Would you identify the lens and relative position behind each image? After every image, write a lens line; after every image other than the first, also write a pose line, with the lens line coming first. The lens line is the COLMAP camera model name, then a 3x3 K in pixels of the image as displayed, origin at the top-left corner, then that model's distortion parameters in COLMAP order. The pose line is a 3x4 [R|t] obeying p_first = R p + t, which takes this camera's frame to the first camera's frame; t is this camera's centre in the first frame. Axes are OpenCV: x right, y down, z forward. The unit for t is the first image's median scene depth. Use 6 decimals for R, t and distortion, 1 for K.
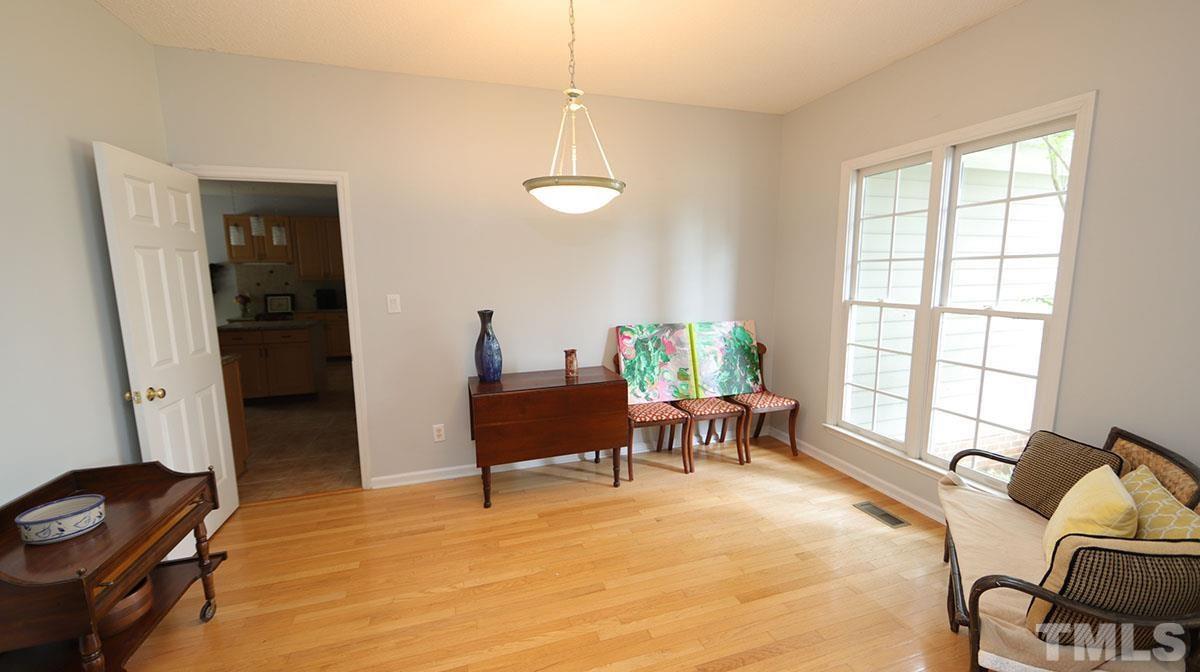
lens RADIAL K [[473.0, 0, 604.3], [0, 473.0, 337.0], [0, 0, 1]] dist [0.002305, 0.000236]
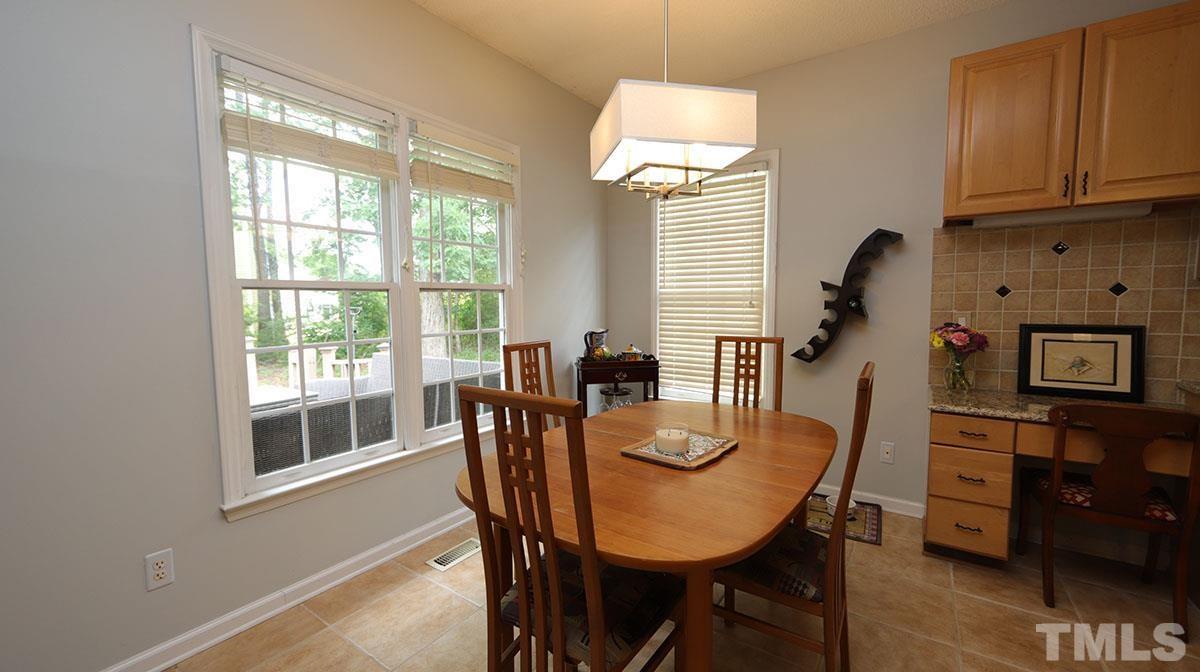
lens RADIAL K [[473.0, 0, 600.8], [0, 473.0, 337.7], [0, 0, 1]] dist [0.002305, 0.000236]
pose [[0.612989, 0.061735, -0.787676, -0.647681], [-0.103786, 0.994596, -0.002817, -0.053274], [0.783245, 0.083476, 0.616083, 0.607192]]
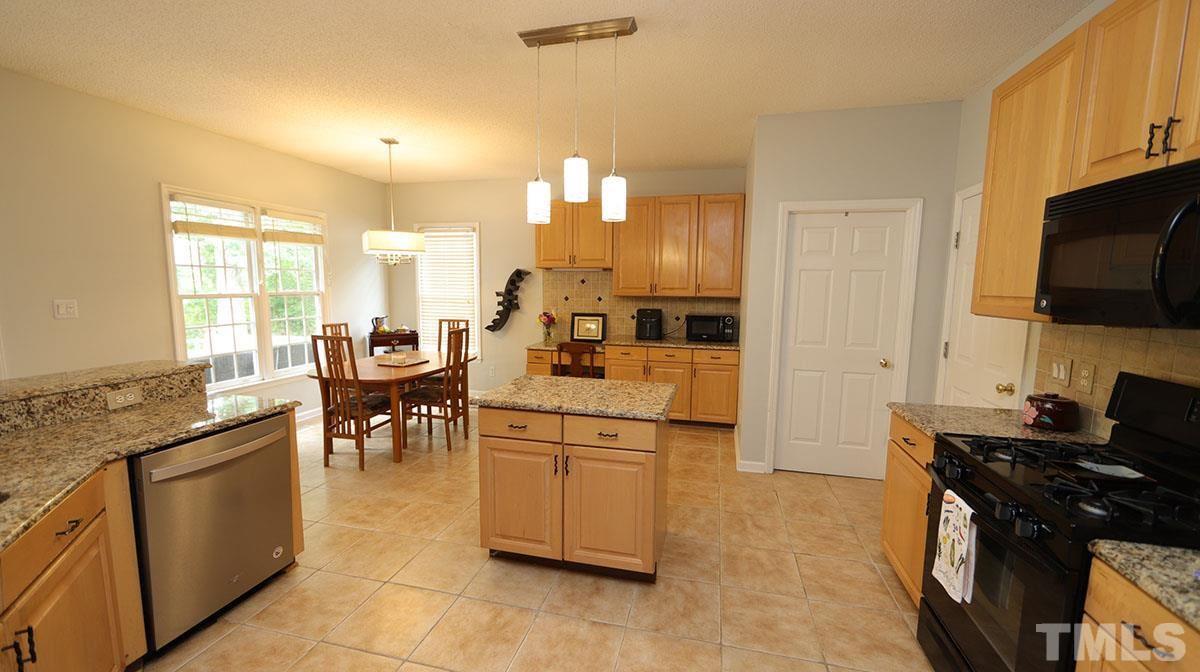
lens RADIAL K [[473.0, 0, 606.0], [0, 473.0, 337.0], [0, 0, 1]] dist [0.002305, 0.000236]
pose [[0.855316, 0.070245, -0.513323, -0.304338], [-0.084180, 0.996443, -0.003907, -0.055615], [0.511222, 0.046553, 0.858187, 0.414683]]
